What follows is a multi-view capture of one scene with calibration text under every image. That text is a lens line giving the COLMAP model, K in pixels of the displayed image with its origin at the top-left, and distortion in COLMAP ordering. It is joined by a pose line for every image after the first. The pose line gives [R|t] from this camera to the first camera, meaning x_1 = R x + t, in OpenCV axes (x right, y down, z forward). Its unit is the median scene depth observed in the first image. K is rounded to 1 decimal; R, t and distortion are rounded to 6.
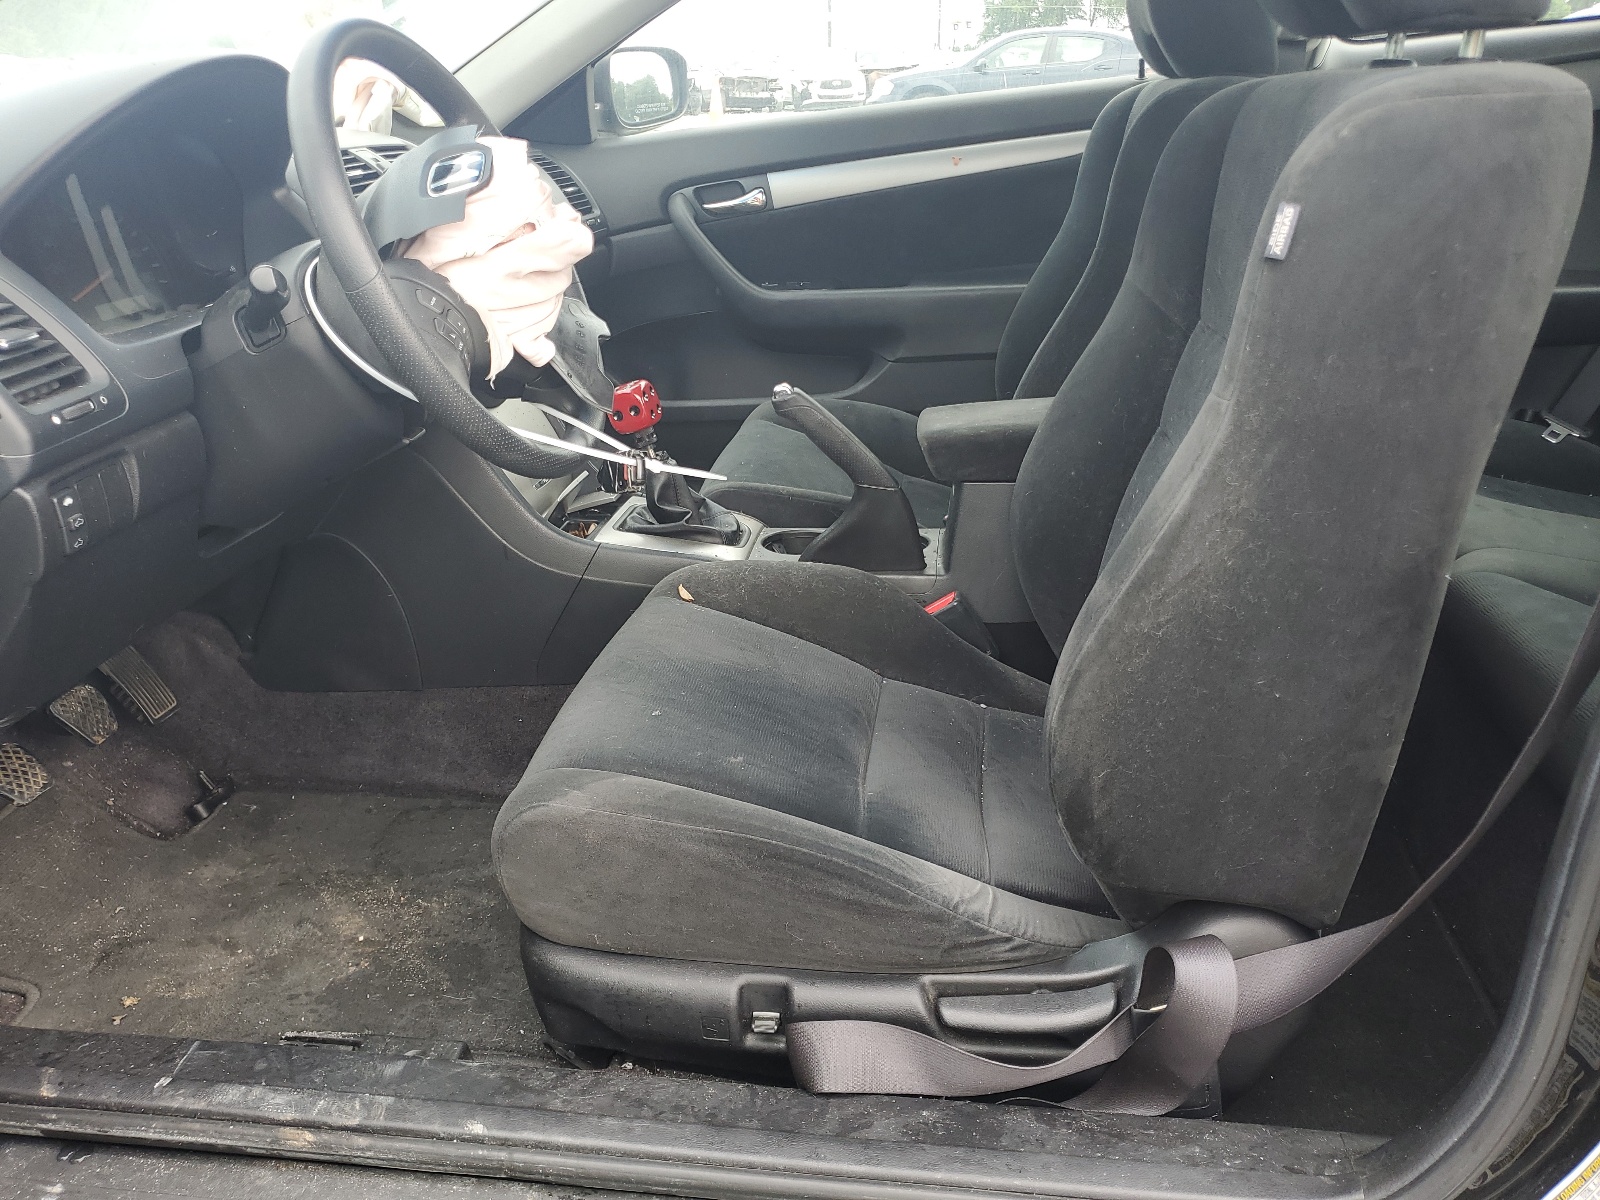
lens RADIAL K [[1192.5, 0, 741.6], [0, 1192.5, 599.6], [0, 0, 1]] dist [-0.076909, 0.124934]
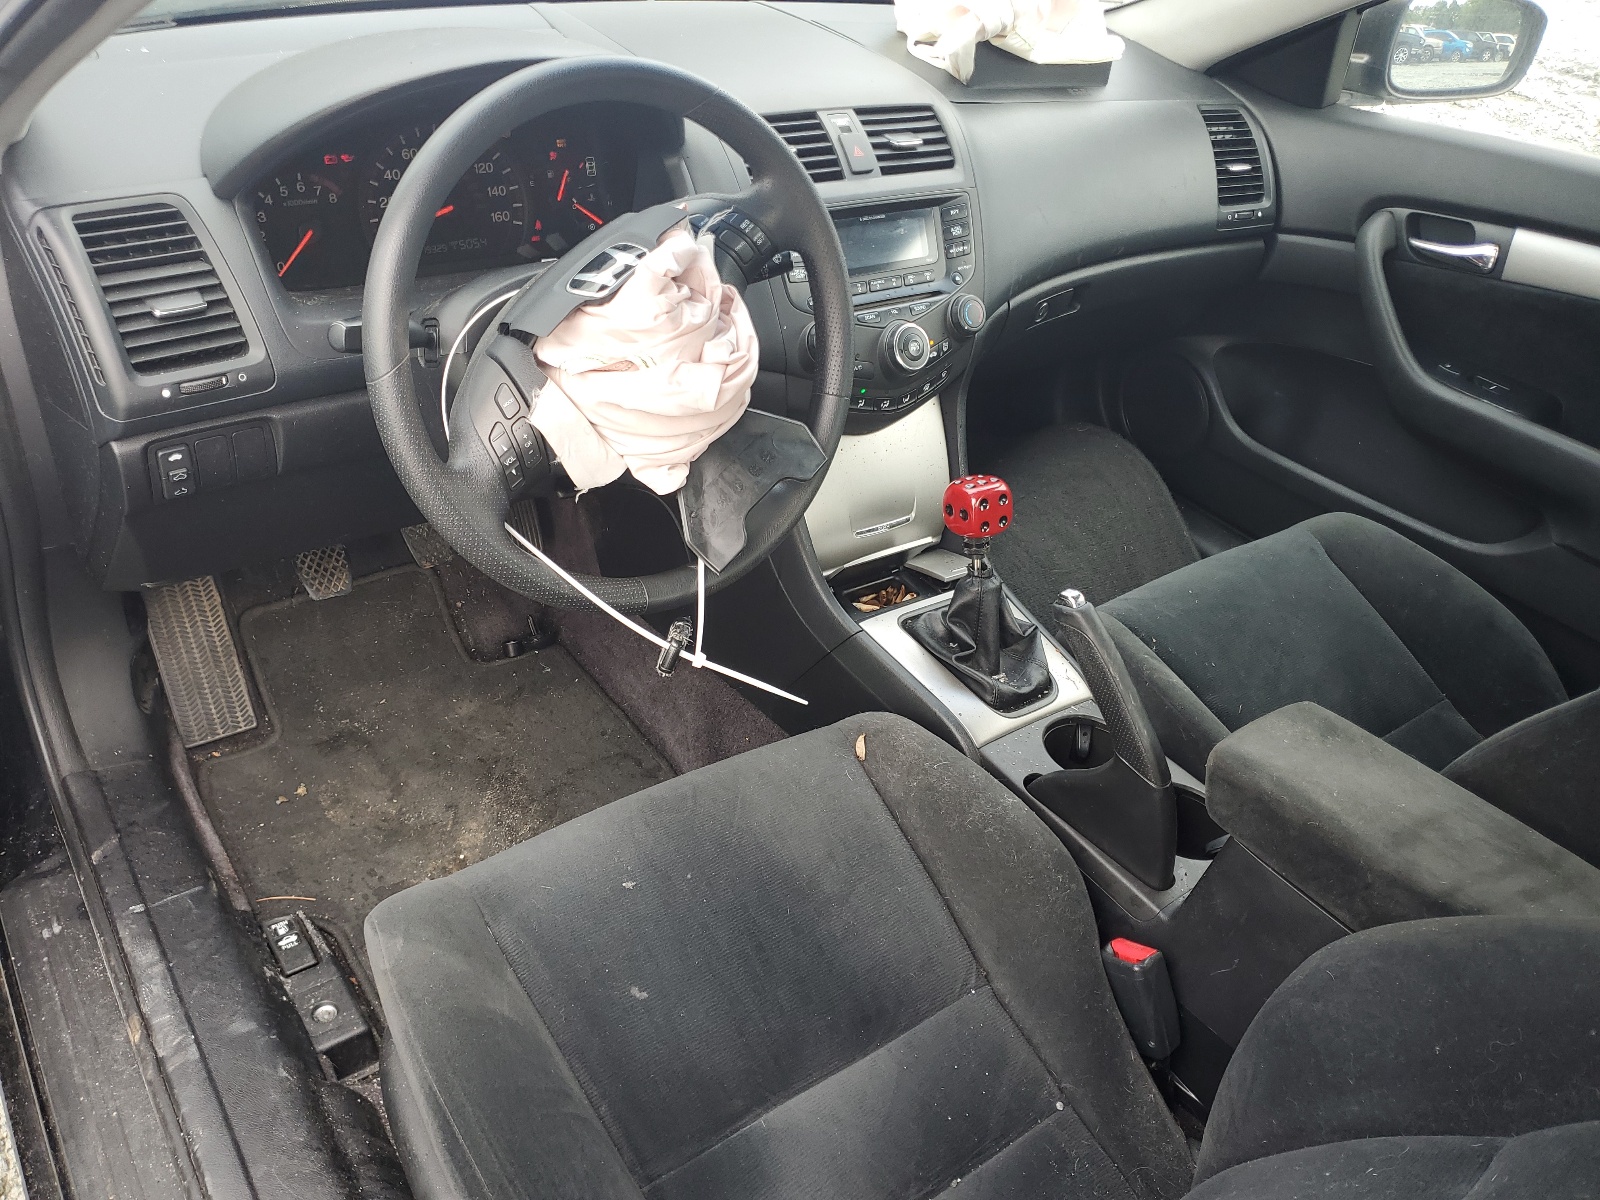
lens RADIAL K [[1192.5, 0, 741.6], [0, 1192.5, 599.6], [0, 0, 1]] dist [-0.076909, 0.124934]
pose [[0.711071, 0.492175, -0.502138, 0.269844], [-0.399569, 0.870488, 0.287393, -0.310293], [0.578552, -0.003718, 0.815637, 0.248037]]
